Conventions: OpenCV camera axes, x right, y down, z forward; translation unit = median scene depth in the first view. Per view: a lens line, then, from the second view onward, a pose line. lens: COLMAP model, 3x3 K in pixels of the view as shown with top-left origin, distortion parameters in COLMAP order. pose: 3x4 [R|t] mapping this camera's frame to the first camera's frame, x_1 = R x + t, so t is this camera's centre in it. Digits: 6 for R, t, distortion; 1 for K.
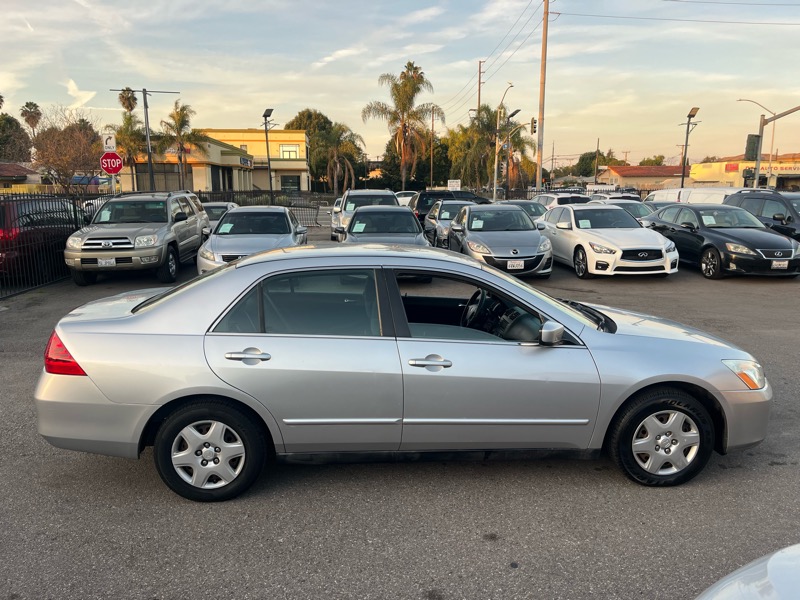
lens RADIAL K [[604.5, 0, 398.2], [0, 604.5, 305.7], [0, 0, 1]] dist [0.073173, -0.101478]
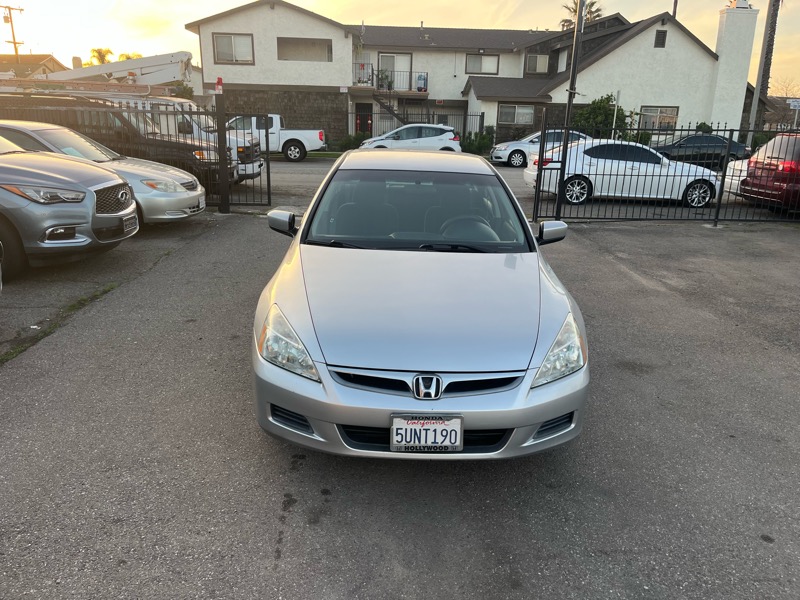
lens RADIAL K [[604.5, 0, 404.6], [0, 604.5, 297.2], [0, 0, 1]] dist [0.073173, -0.101478]
pose [[-0.048740, 0.281756, -0.958247, 0.377484], [-0.215476, 0.933830, 0.285537, -0.055144], [0.975292, 0.220397, 0.015197, 0.336217]]
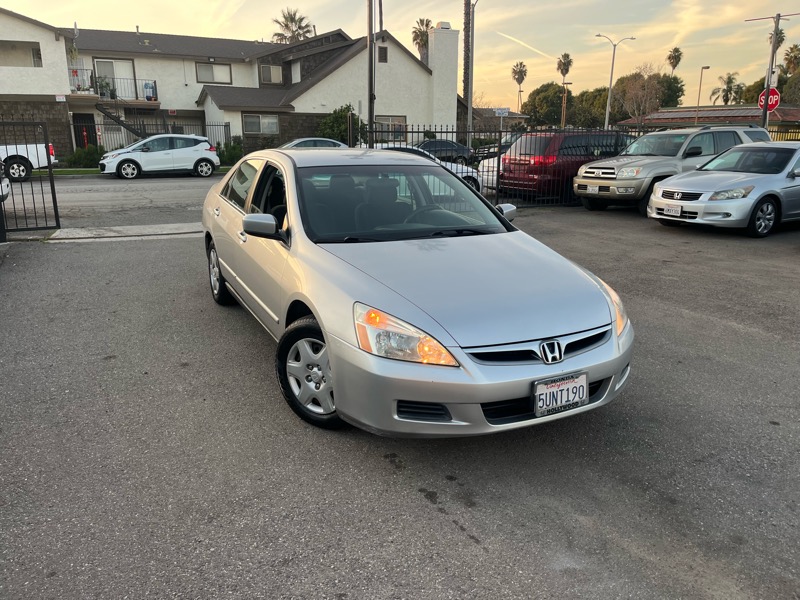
lens RADIAL K [[604.5, 0, 403.5], [0, 604.5, 294.3], [0, 0, 1]] dist [0.073173, -0.101478]
pose [[0.385845, 0.237182, -0.891554, 0.359364], [-0.179979, 0.967171, 0.179408, -0.020067], [0.904837, 0.091237, 0.415866, 0.213559]]
